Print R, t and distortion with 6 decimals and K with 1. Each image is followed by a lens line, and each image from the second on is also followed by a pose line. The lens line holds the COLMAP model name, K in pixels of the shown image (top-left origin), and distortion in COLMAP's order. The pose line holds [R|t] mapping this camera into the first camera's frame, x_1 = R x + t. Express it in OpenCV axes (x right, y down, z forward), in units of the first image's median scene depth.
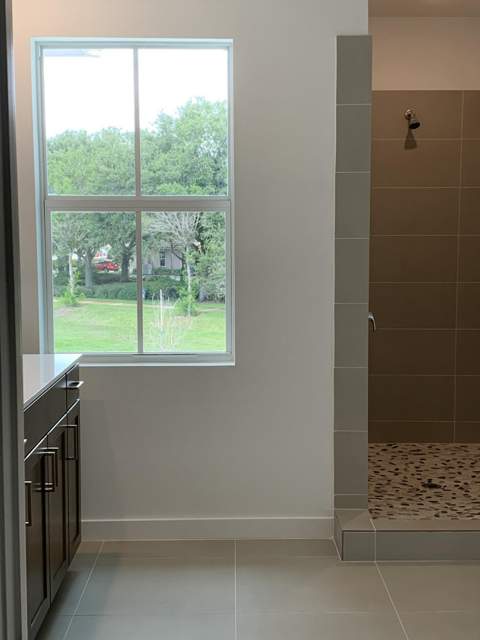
lens RADIAL K [[941.2, 0, 241.8], [0, 941.2, 319.0], [0, 0, 1]] dist [0.117684, 0.000000]
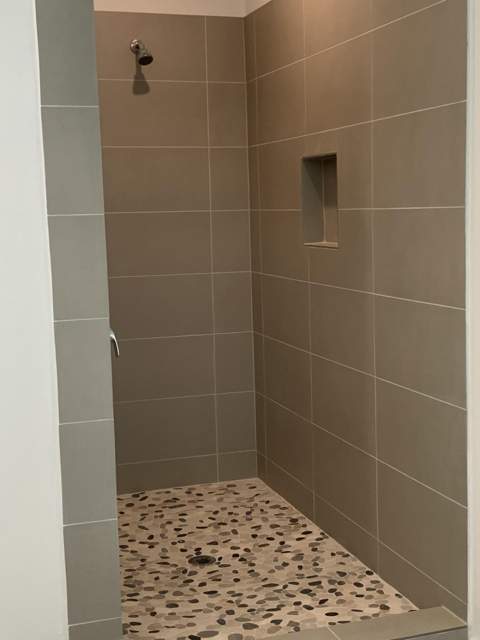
lens RADIAL K [[941.2, 0, 241.5], [0, 941.2, 318.3], [0, 0, 1]] dist [0.117684, 0.000000]
pose [[0.952908, -0.057376, 0.297782, 0.025472], [0.051974, 0.998309, 0.026034, -0.022688], [-0.298772, -0.009331, 0.954279, 0.304927]]
